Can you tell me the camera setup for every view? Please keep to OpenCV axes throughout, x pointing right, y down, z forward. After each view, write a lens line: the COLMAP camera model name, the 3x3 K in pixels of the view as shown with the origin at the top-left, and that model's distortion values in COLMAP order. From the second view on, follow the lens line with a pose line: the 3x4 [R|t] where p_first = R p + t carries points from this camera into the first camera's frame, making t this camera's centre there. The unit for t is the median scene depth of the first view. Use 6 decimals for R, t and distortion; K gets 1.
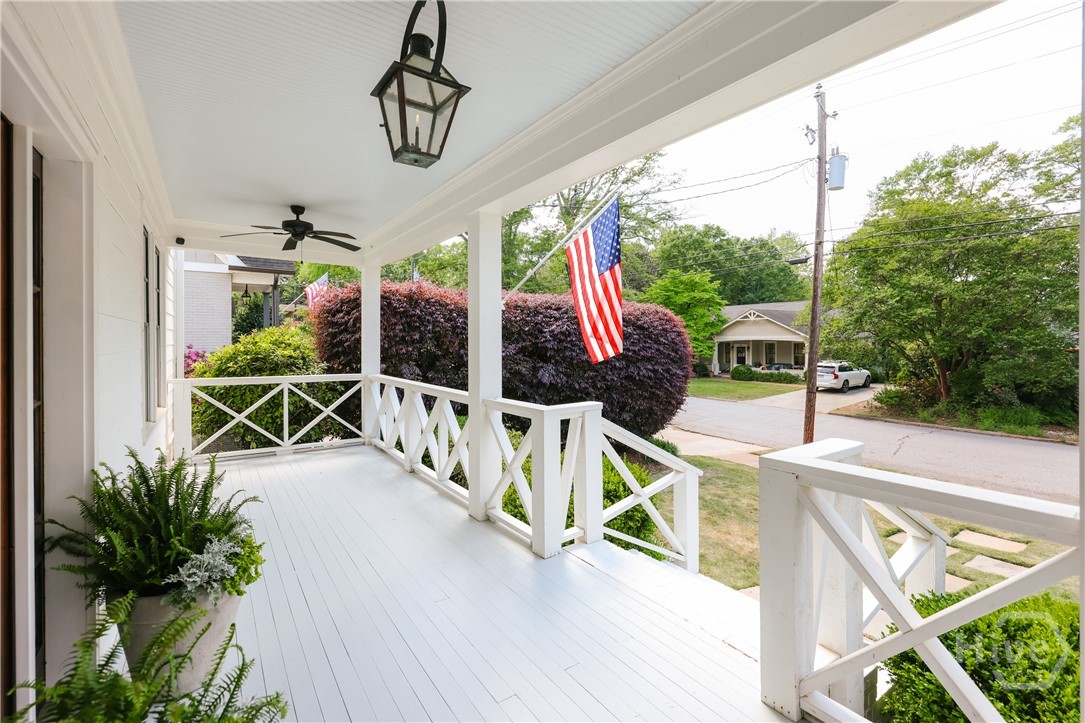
lens RADIAL K [[479.8, 0, 555.2], [0, 479.8, 339.9], [0, 0, 1]] dist [0.004059, 0.000373]
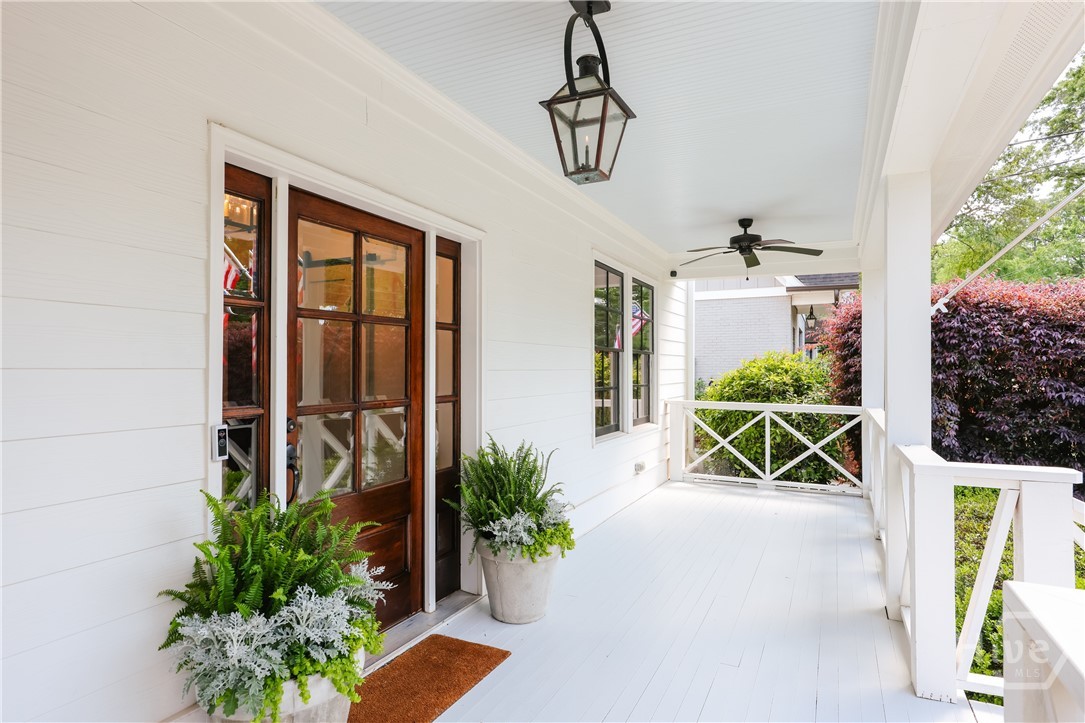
lens RADIAL K [[588.1, 0, 543.4], [0, 588.1, 368.1], [0, 0, 1]] dist [-0.006387, -0.001209]
pose [[0.465860, -0.001240, -0.884857, 0.228904], [-0.000153, 0.999999, -0.001482, 0.009139], [0.884858, 0.000826, 0.465860, 0.100595]]
